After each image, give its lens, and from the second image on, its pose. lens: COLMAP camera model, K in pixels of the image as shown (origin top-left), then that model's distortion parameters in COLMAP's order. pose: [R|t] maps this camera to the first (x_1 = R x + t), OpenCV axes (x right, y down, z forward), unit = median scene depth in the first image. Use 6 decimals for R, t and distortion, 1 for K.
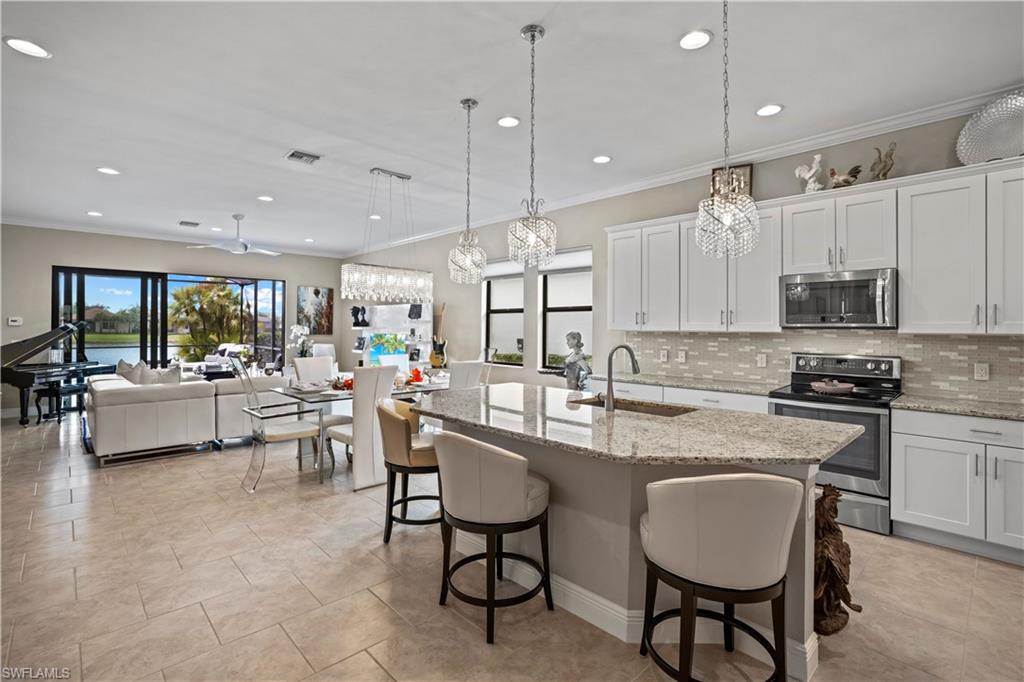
lens RADIAL K [[480.2, 0, 511.6], [0, 480.2, 330.8], [0, 0, 1]] dist [-0.015149, 0.001620]
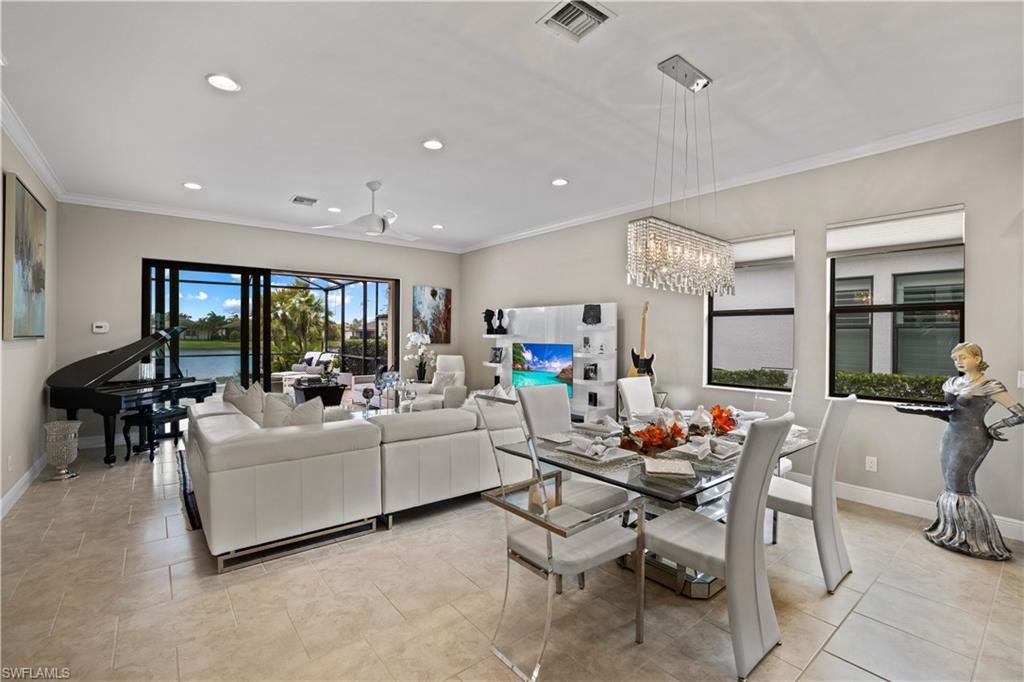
lens RADIAL K [[452.6, 0, 512.3], [0, 452.6, 341.9], [0, 0, 1]] dist [-0.037492, -0.000173]
pose [[0.997174, 0.001634, -0.075106, -0.268770], [-0.000934, 0.999956, 0.009353, -0.003232], [0.075118, -0.009256, 0.997132, 0.282294]]
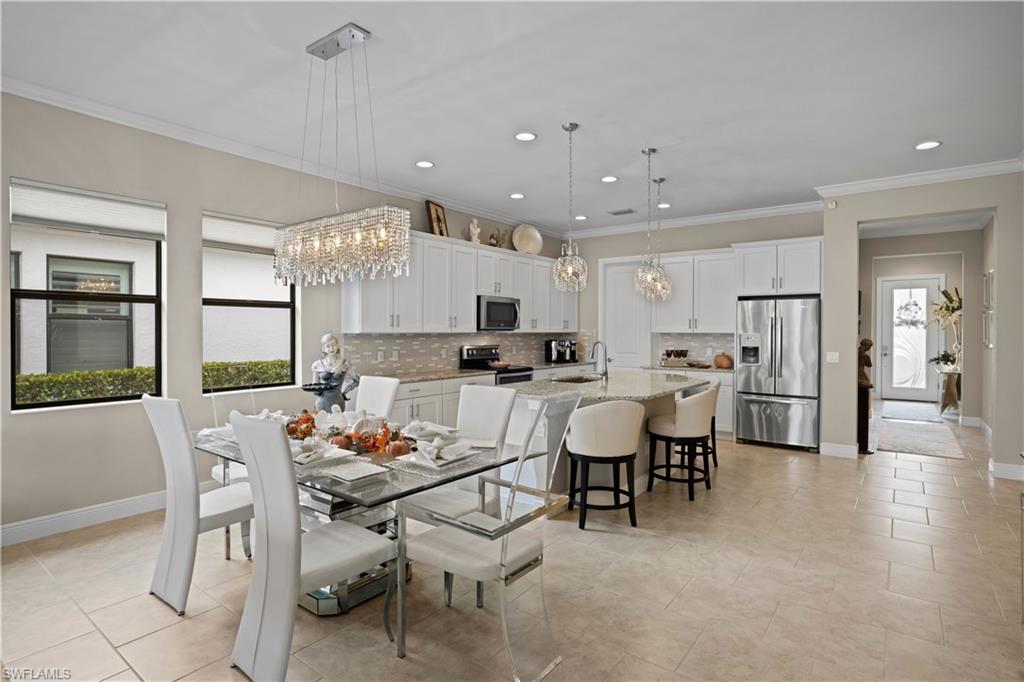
lens RADIAL K [[526.2, 0, 512.4], [0, 526.2, 333.4], [0, 0, 1]] dist [-0.017211, 0.000039]
pose [[-0.167114, -0.008802, 0.985898, -1.068328], [0.001597, 0.999956, 0.009198, -0.009822], [-0.985936, 0.003111, -0.167092, 1.126435]]
